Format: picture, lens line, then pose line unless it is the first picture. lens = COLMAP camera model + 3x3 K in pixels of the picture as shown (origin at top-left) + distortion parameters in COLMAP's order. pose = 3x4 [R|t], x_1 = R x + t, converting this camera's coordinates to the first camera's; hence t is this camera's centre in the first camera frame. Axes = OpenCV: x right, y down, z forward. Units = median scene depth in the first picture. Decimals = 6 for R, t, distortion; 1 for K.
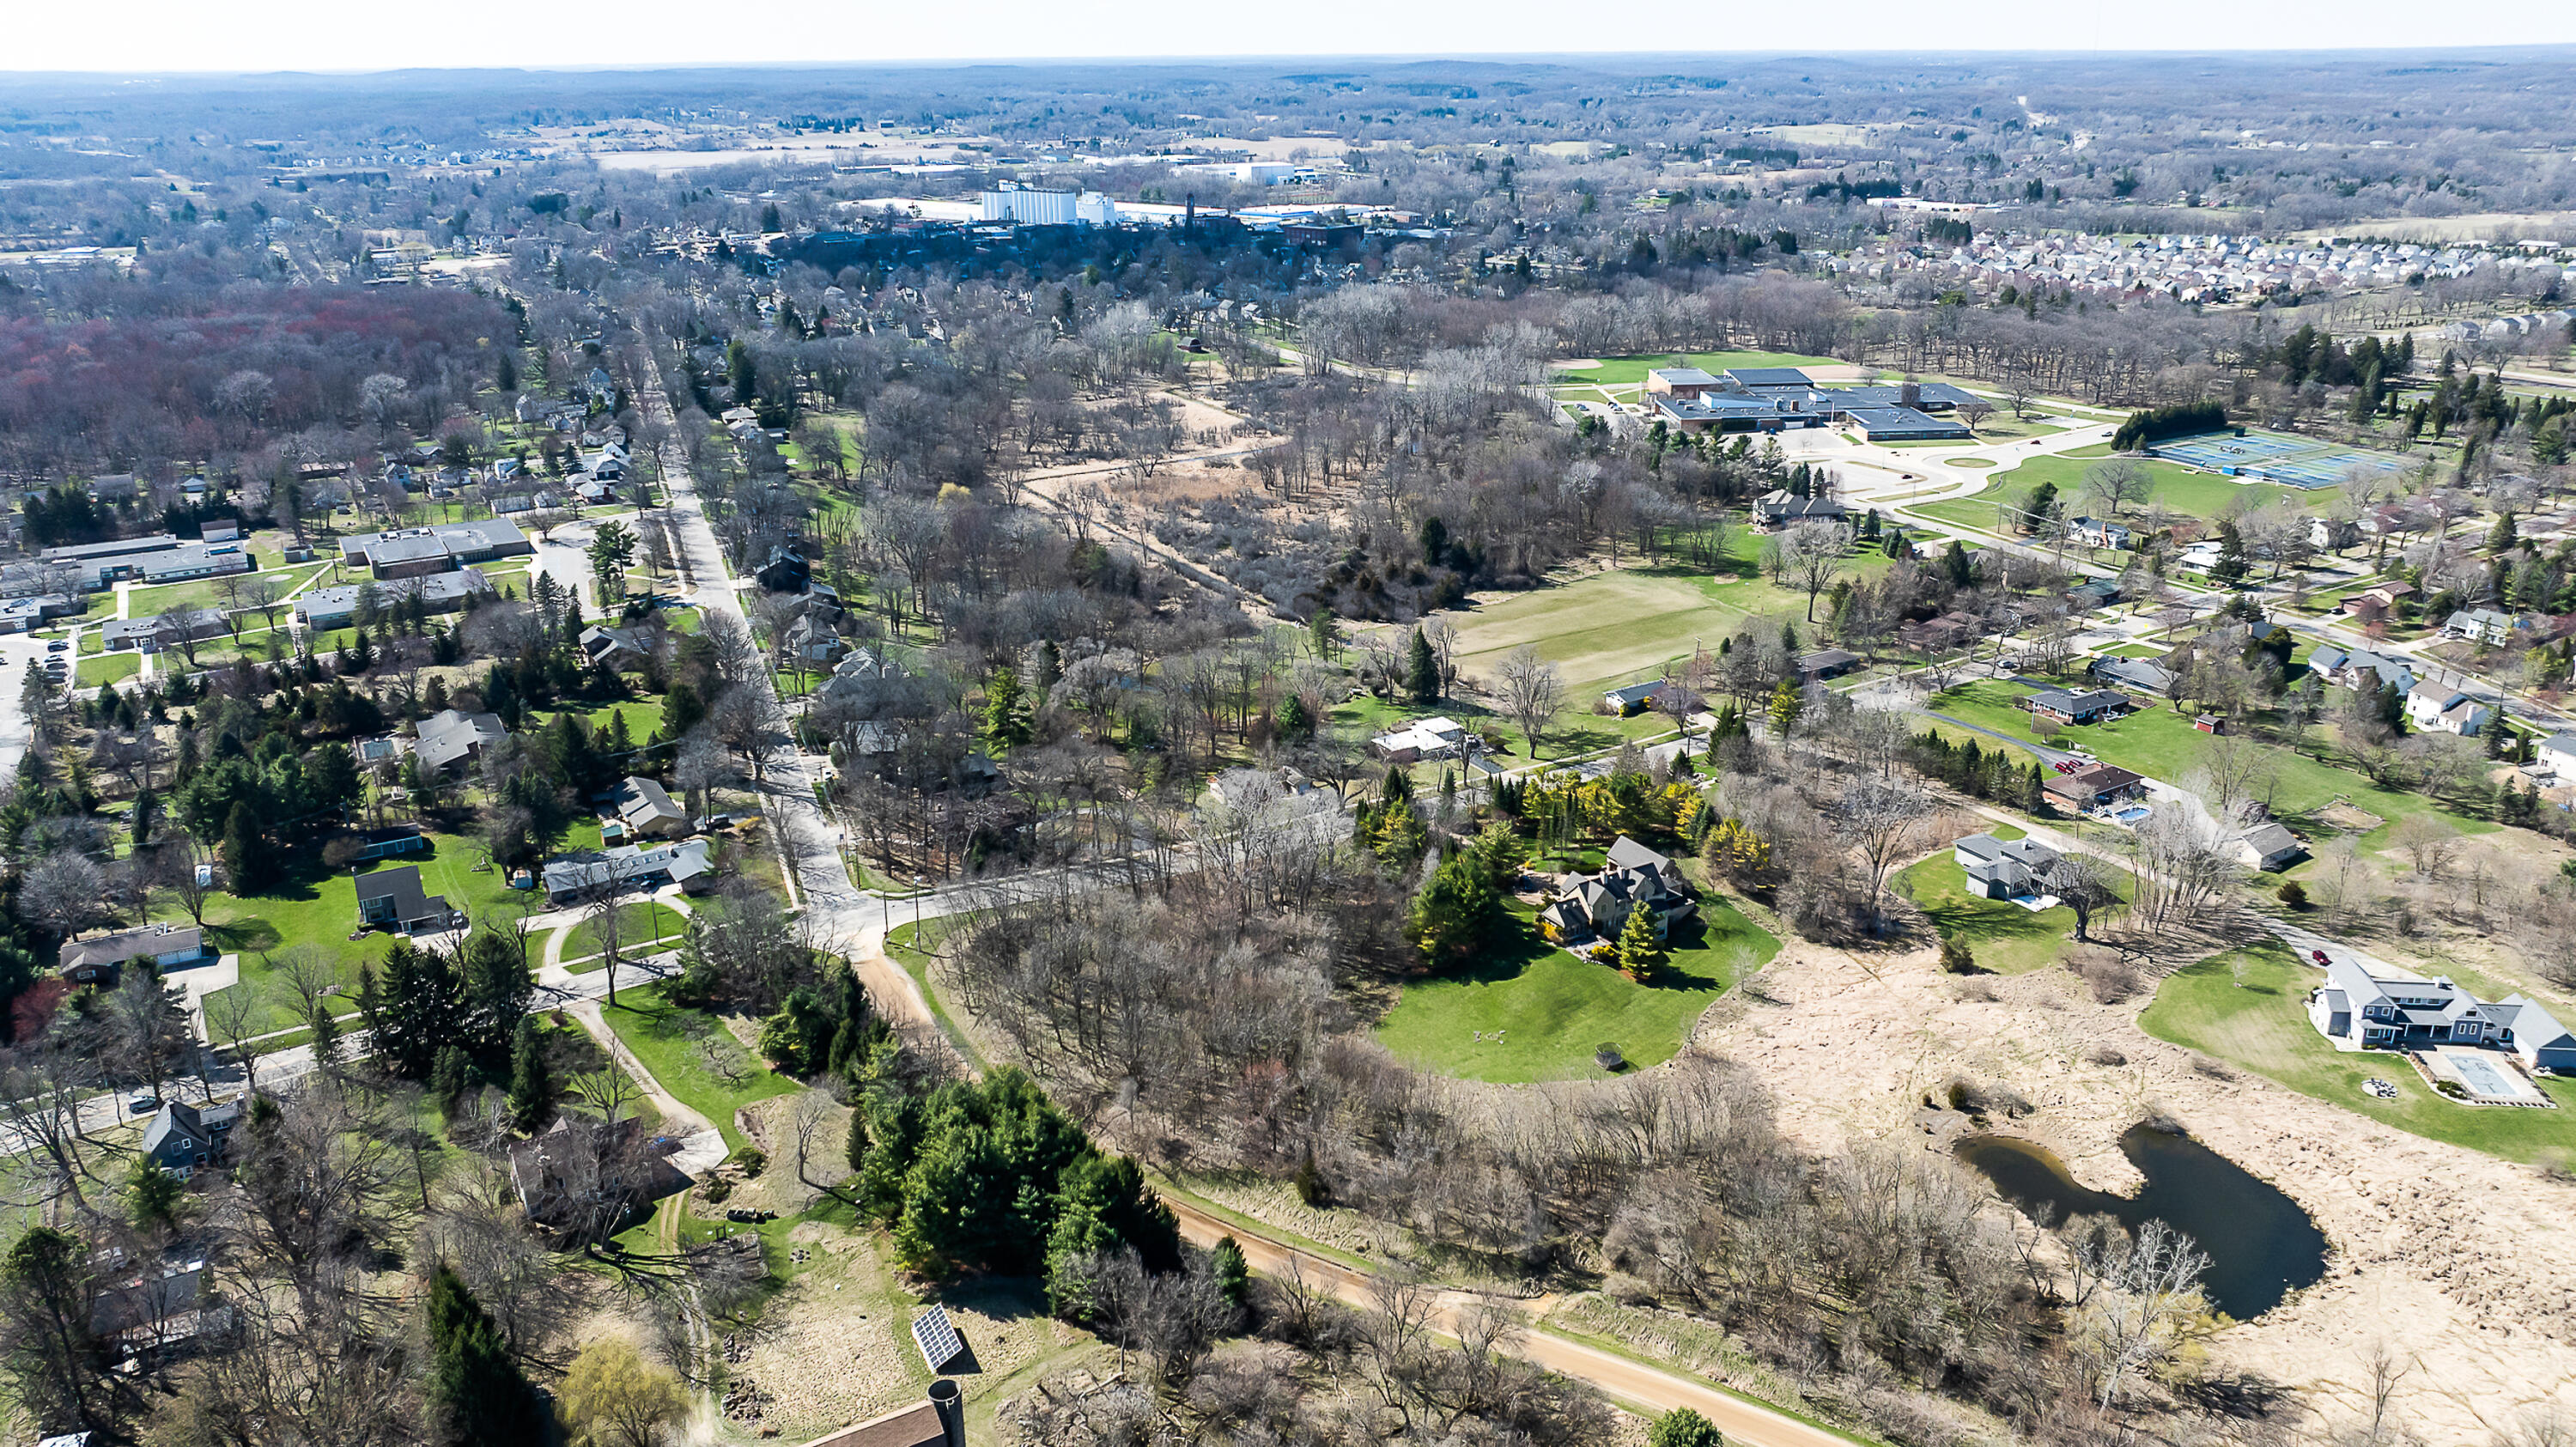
lens RADIAL K [[1898.3, 0, 1303.1], [0, 1898.3, 727.2], [0, 0, 1]] dist [-0.016917, 0.009093]
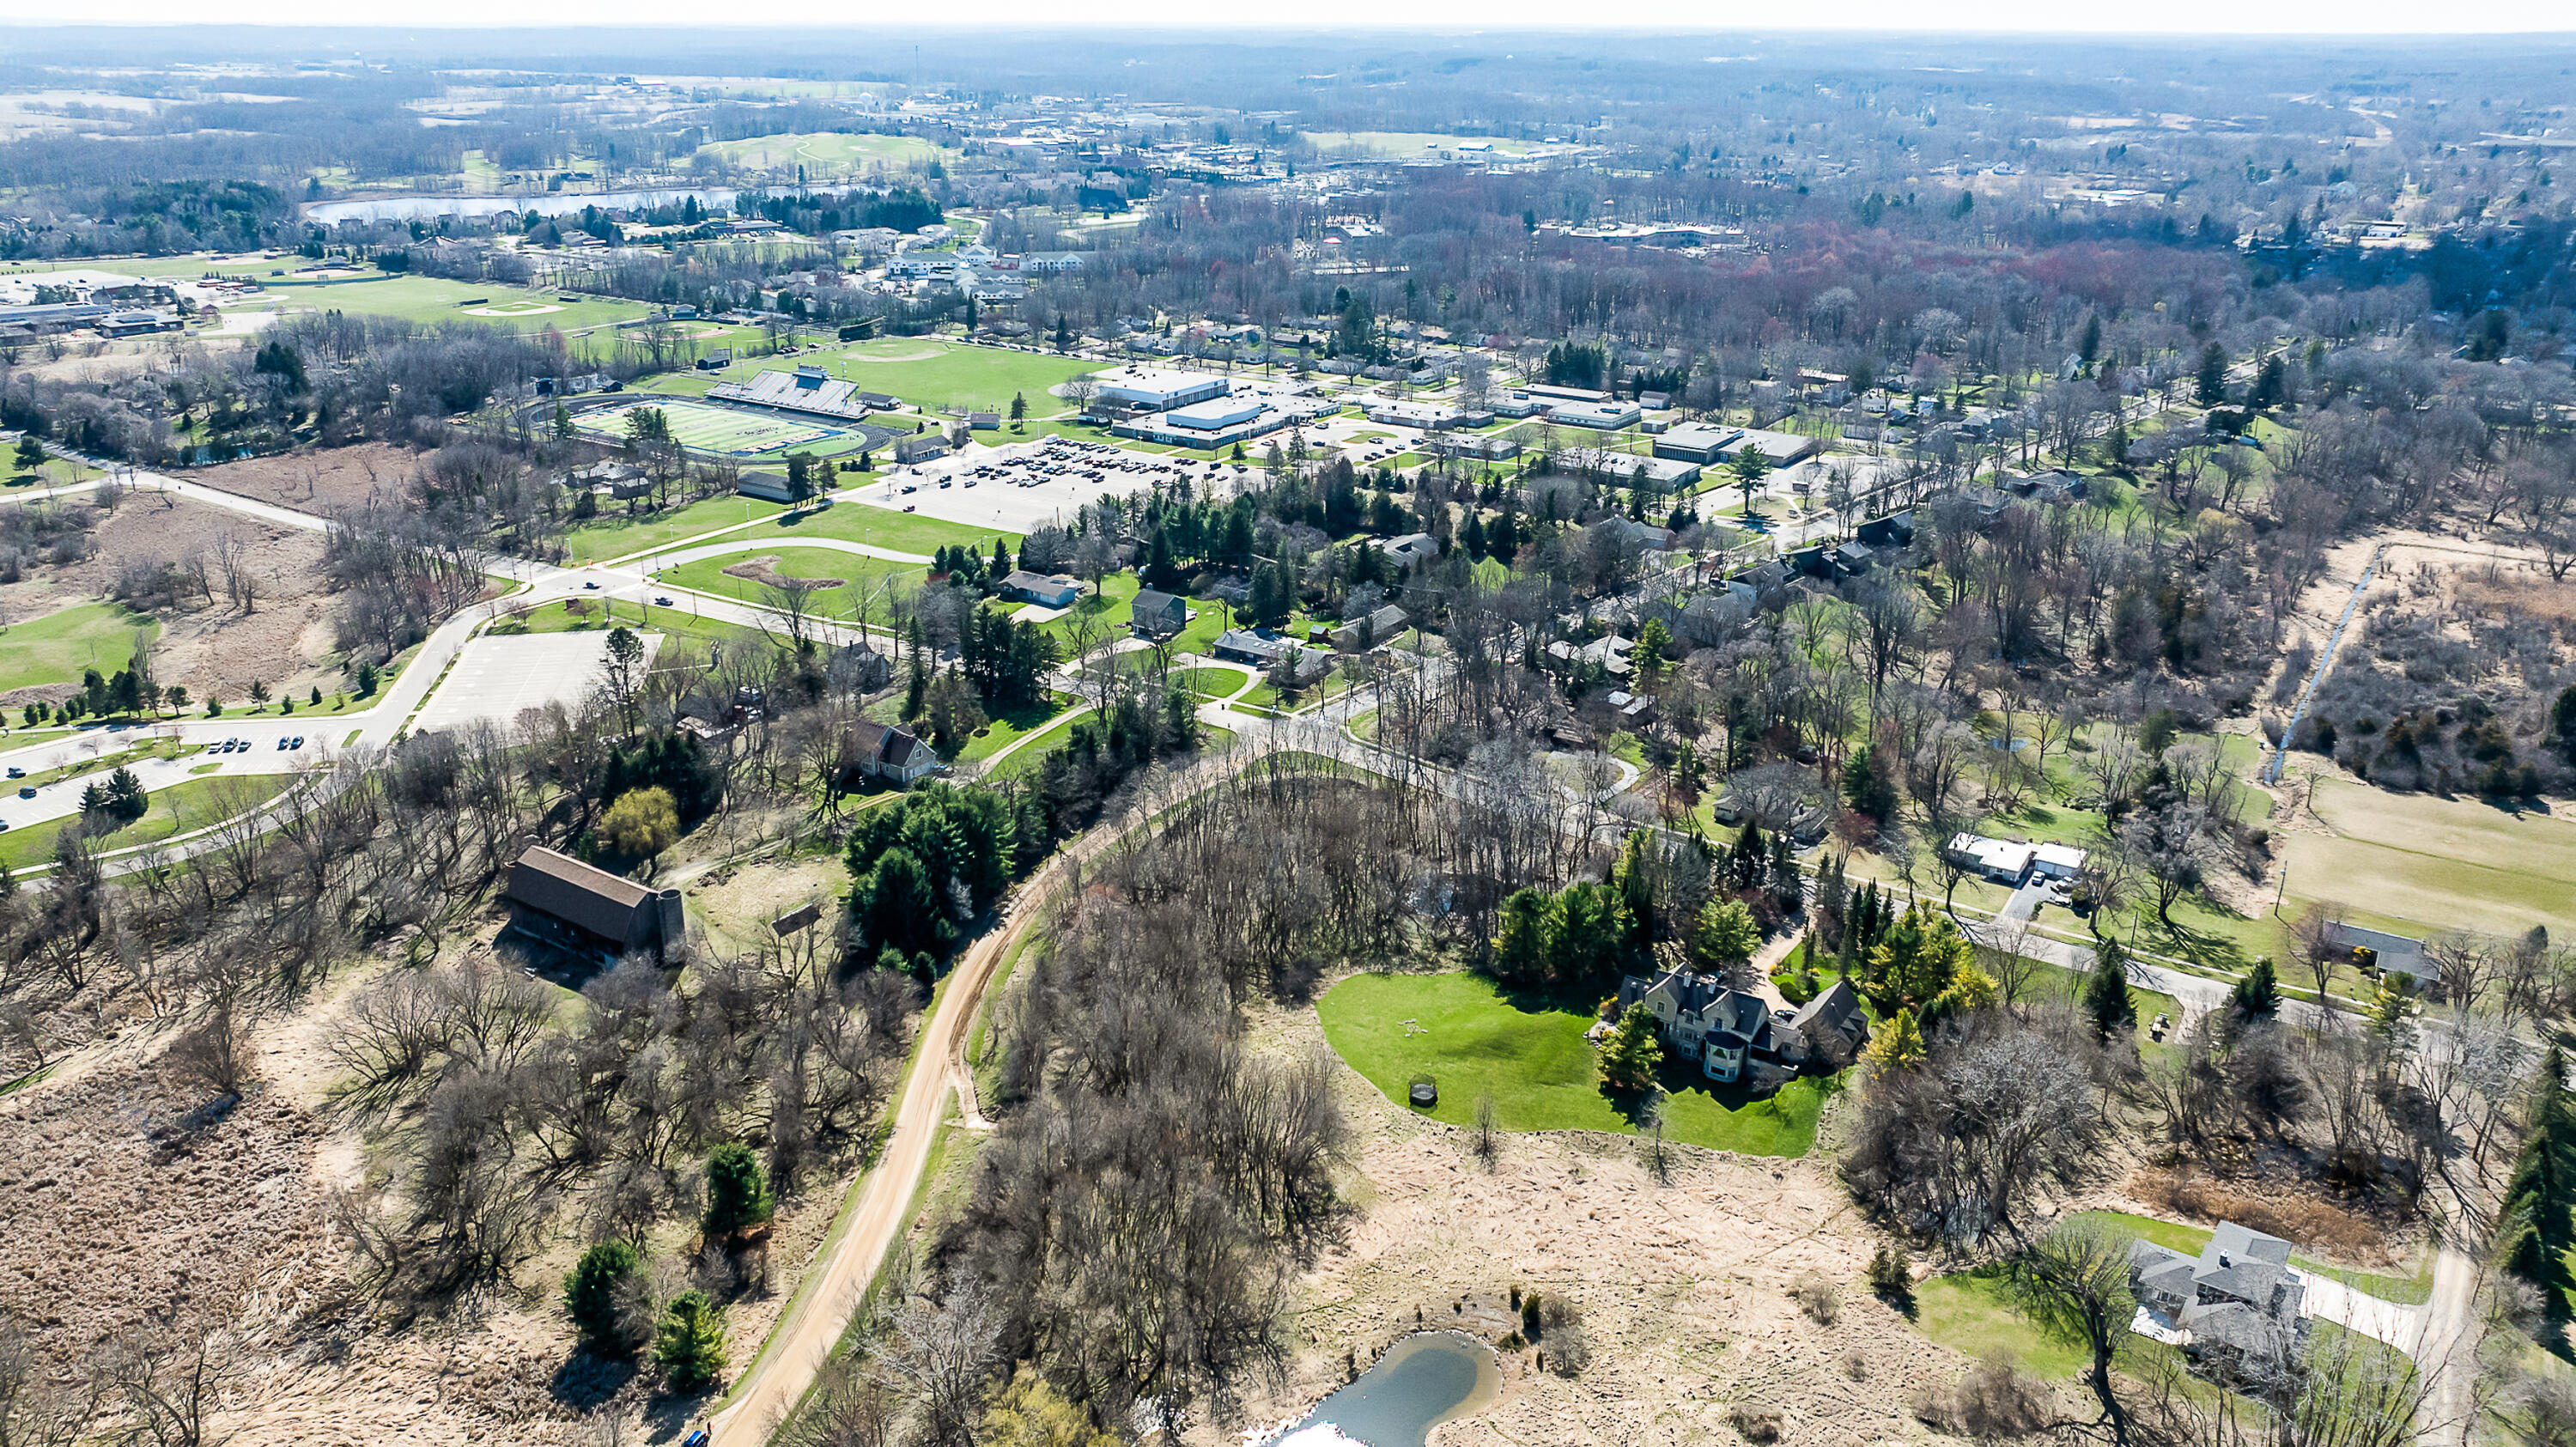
lens RADIAL K [[1898.3, 0, 1303.1], [0, 1898.3, 727.2], [0, 0, 1]] dist [-0.016917, 0.009093]
pose [[0.428636, 0.328595, -0.841604, 0.806496], [-0.313953, 0.927638, 0.202288, -0.153831], [0.847175, 0.177517, 0.500782, 0.409225]]
